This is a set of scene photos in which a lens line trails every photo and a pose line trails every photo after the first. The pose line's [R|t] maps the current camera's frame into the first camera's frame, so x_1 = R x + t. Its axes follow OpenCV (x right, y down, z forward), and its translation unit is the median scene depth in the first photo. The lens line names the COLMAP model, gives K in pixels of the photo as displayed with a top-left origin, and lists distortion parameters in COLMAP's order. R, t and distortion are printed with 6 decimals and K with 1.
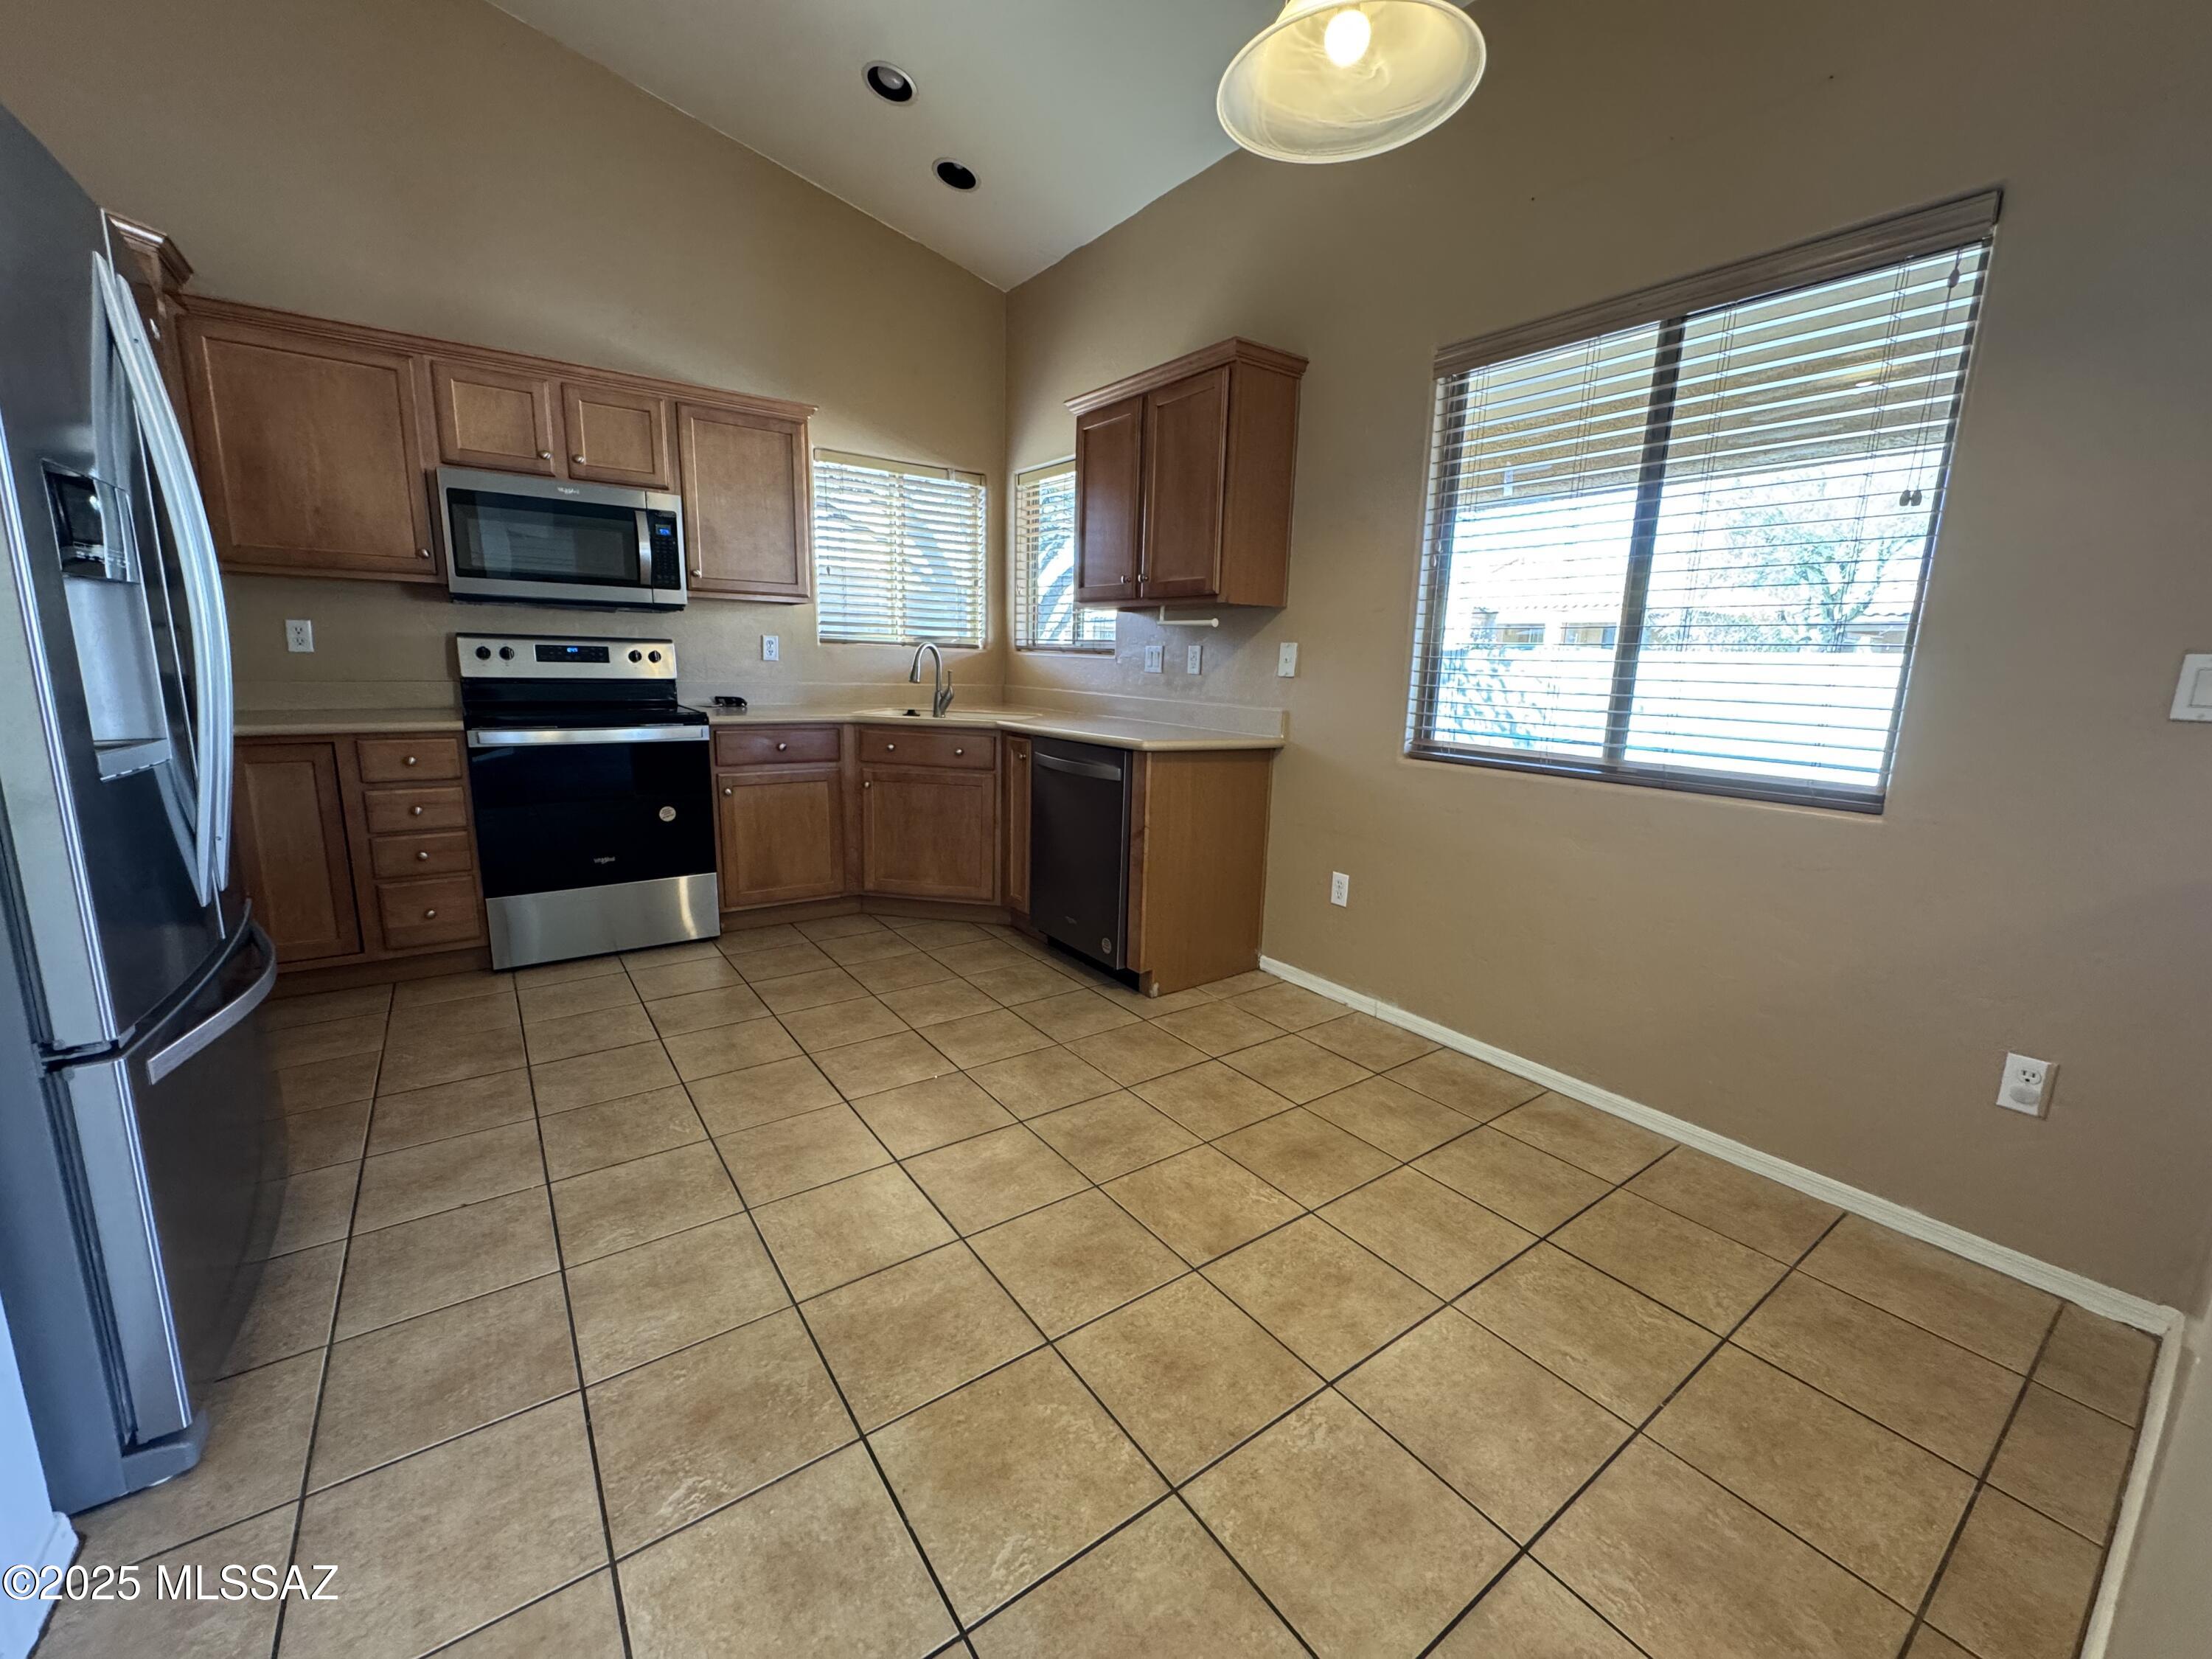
lens RADIAL K [[881.2, 0, 1105.5], [0, 881.2, 824.9], [0, 0, 1]] dist [-0.000332, 0.000287]
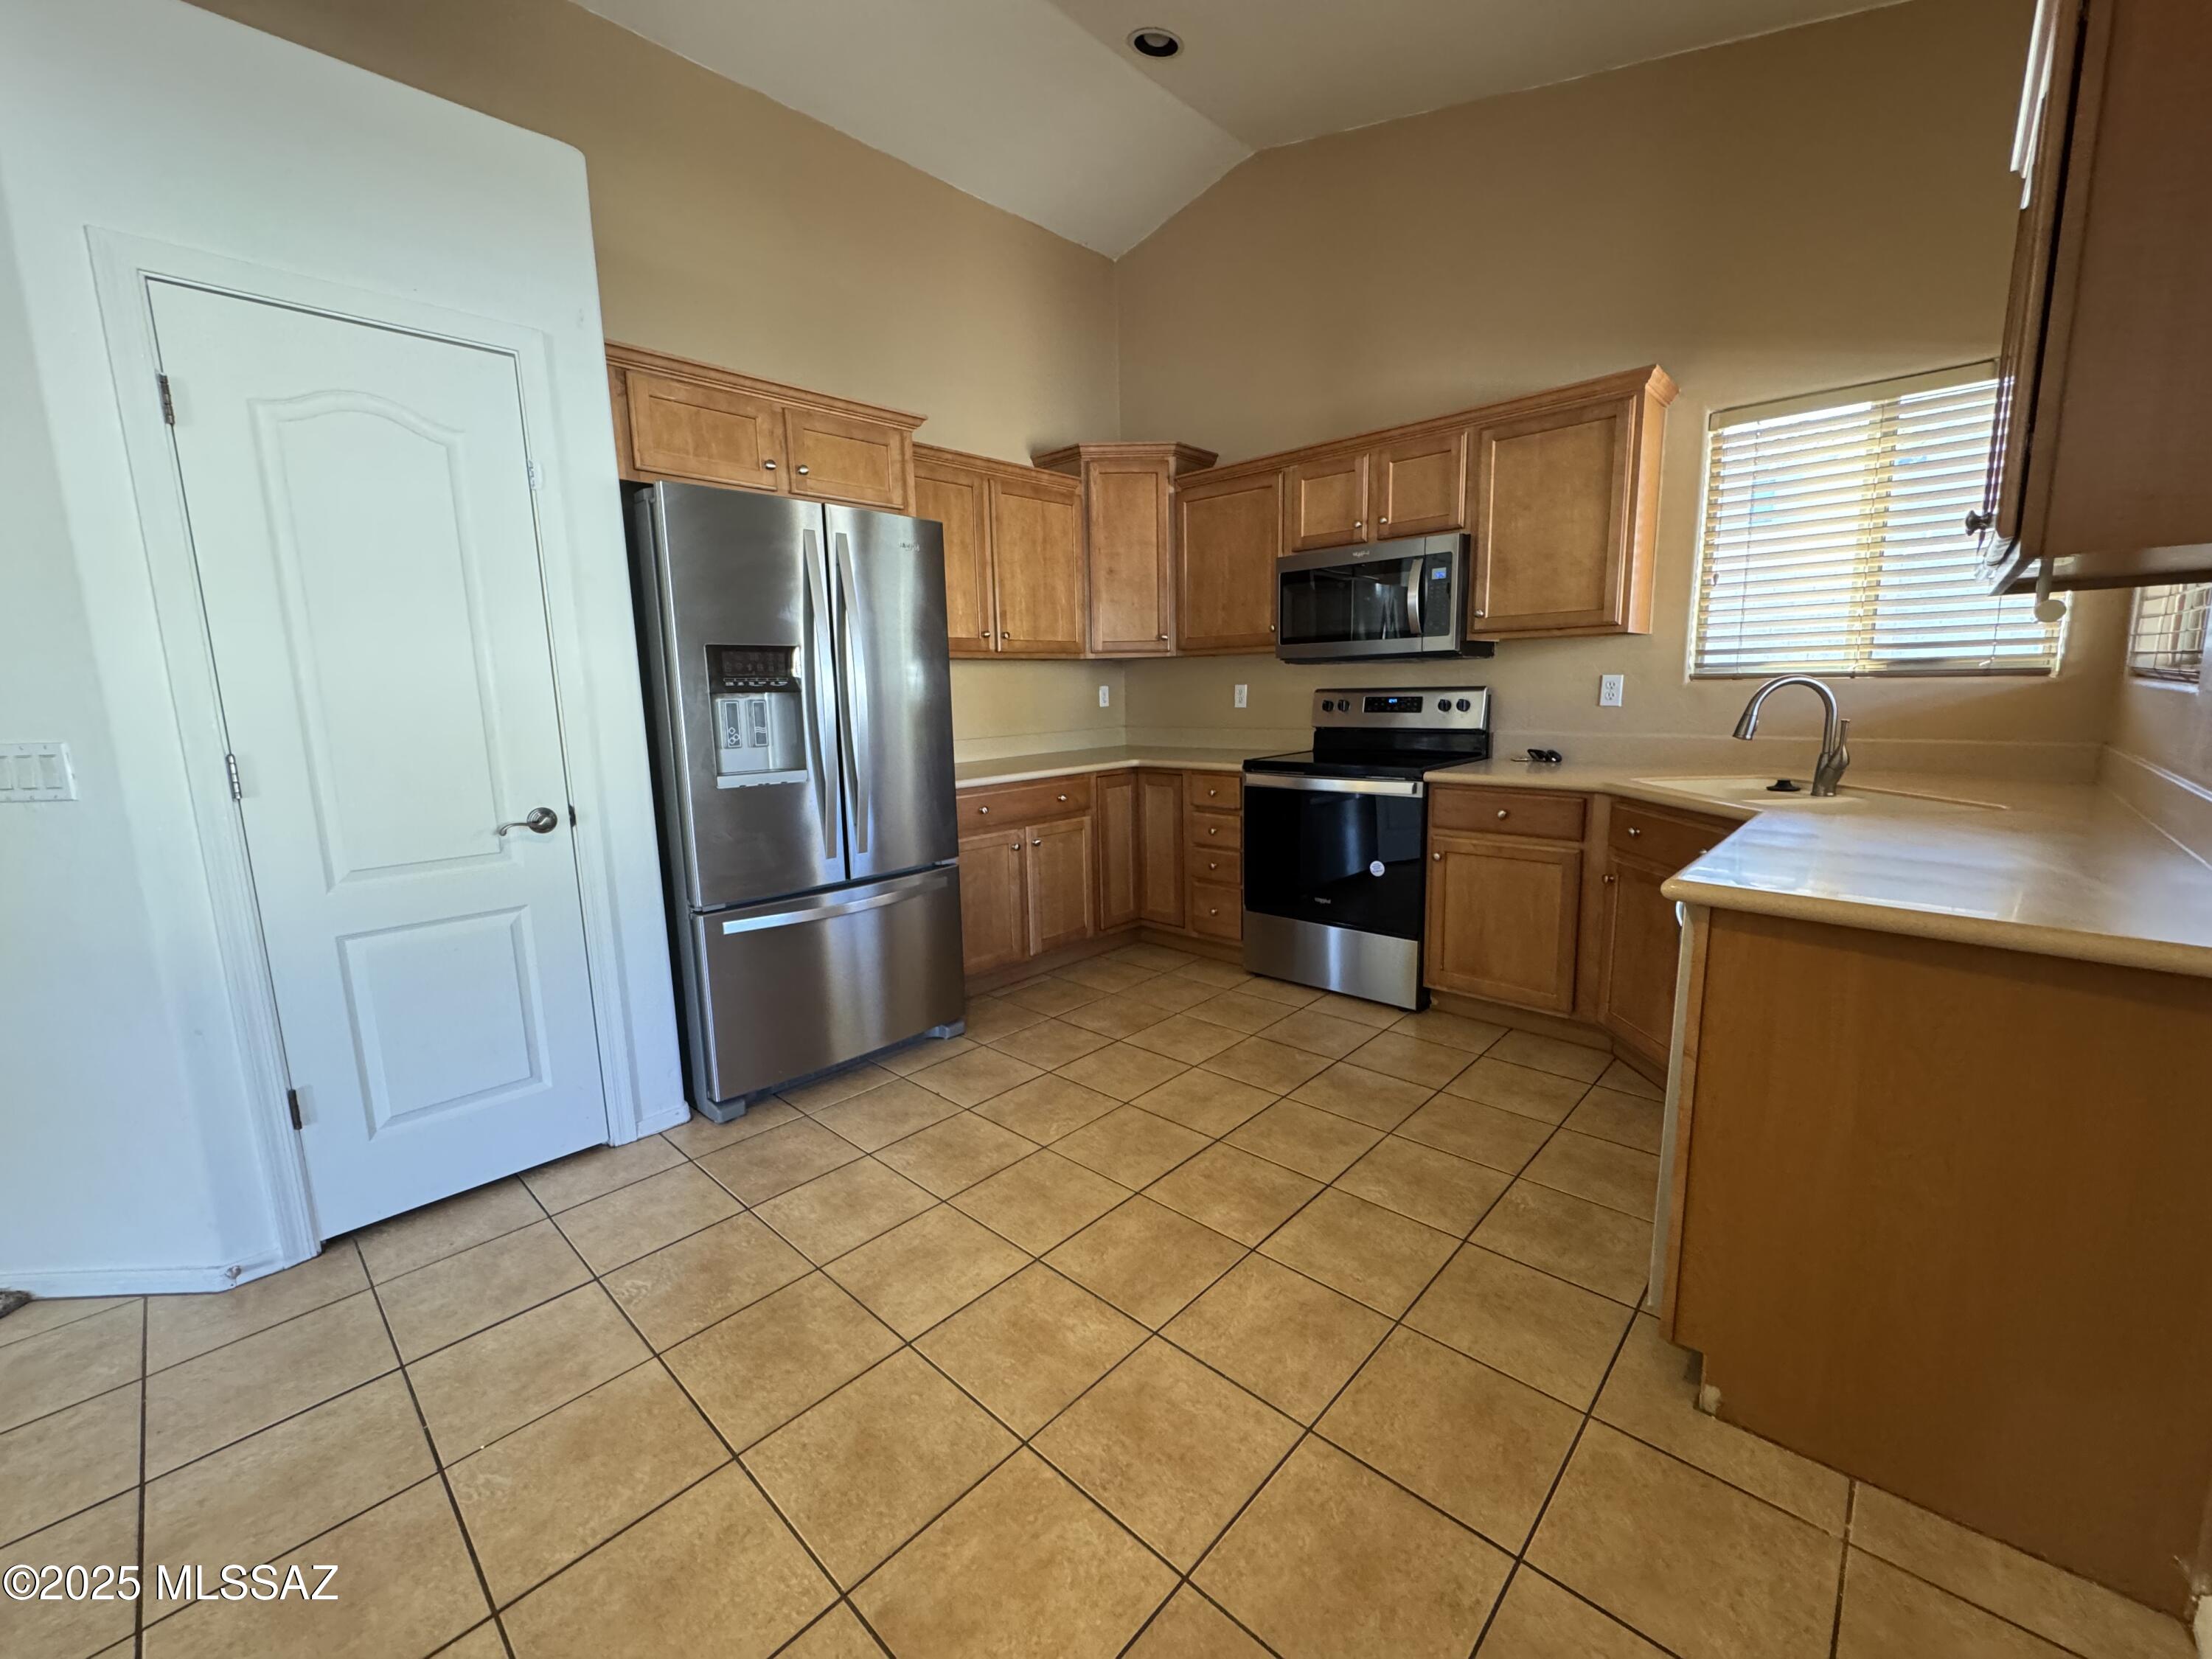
lens RADIAL K [[881.2, 0, 1106.5], [0, 881.2, 830.8], [0, 0, 1]] dist [-0.000332, 0.000287]
pose [[0.194504, 0.127758, -0.972546, 0.465451], [-0.154153, 0.983143, 0.098320, -0.124654], [0.968713, 0.130797, 0.210920, 0.601928]]
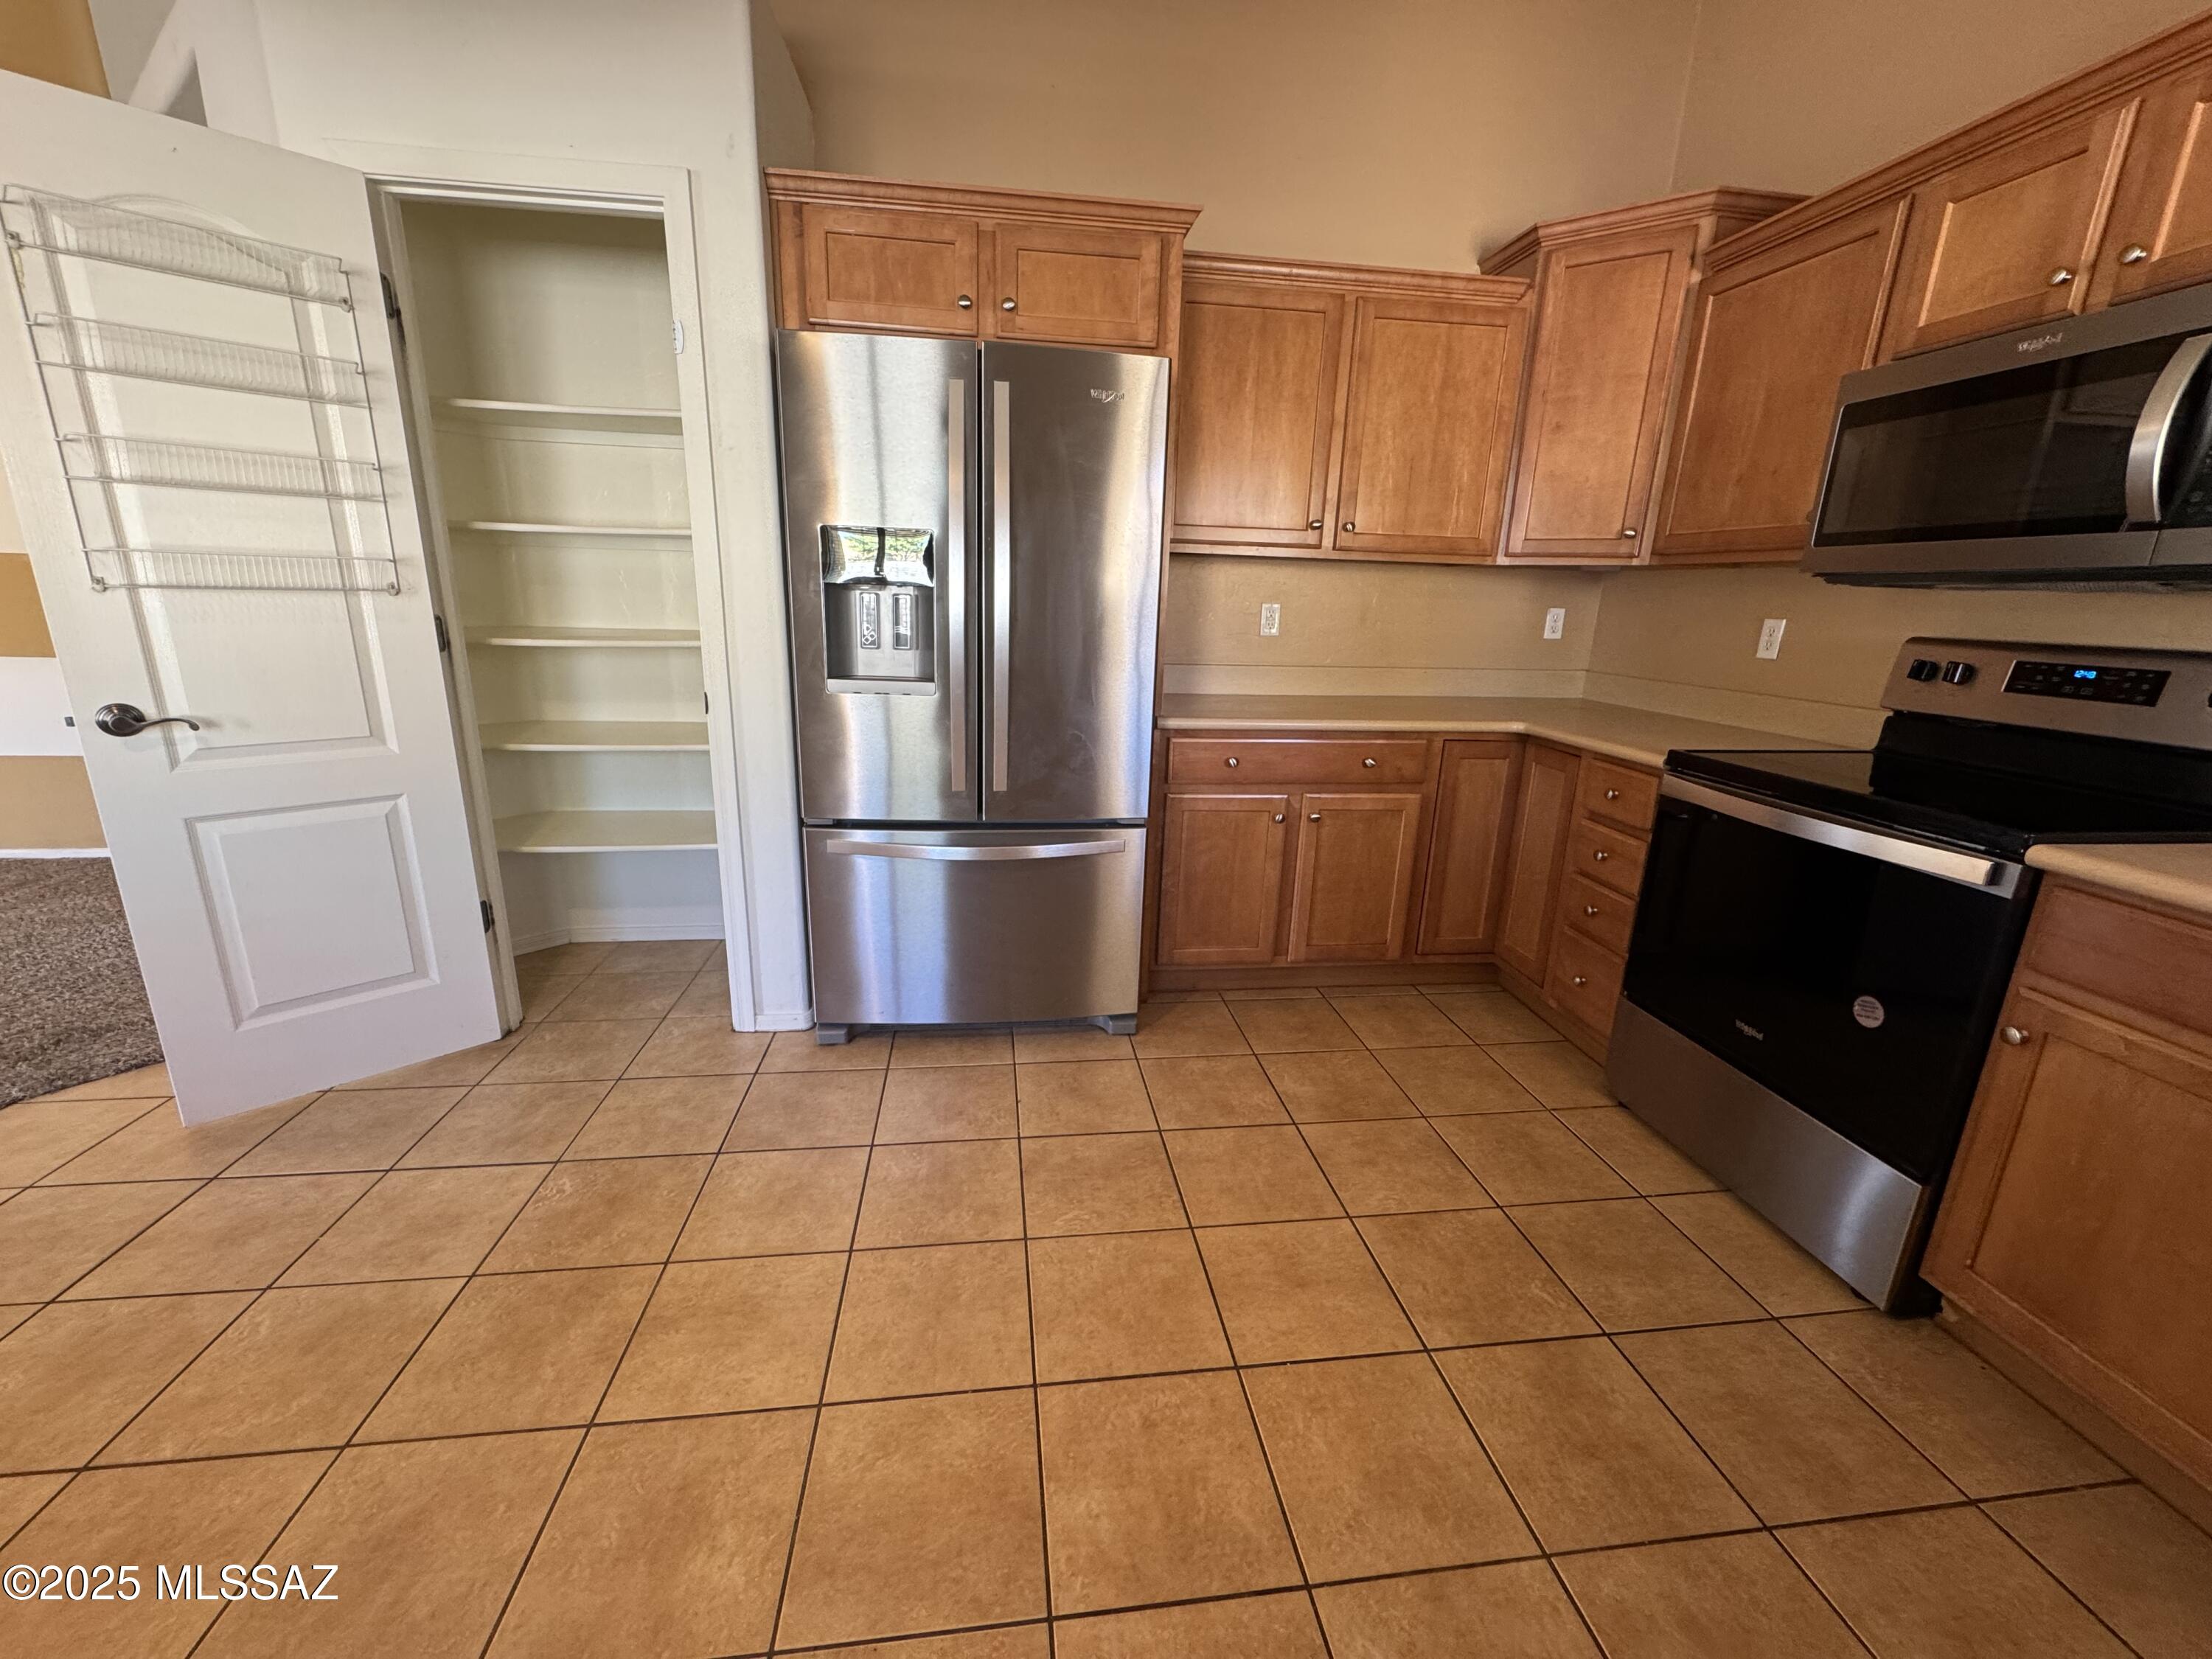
lens RADIAL K [[881.2, 0, 1106.9], [0, 881.2, 830.0], [0, 0, 1]] dist [-0.000332, 0.000287]
pose [[-0.471865, 0.188806, -0.861217, 0.113544], [-0.207655, 0.925523, 0.316679, -0.205396], [0.856868, 0.328266, -0.397516, 0.967293]]
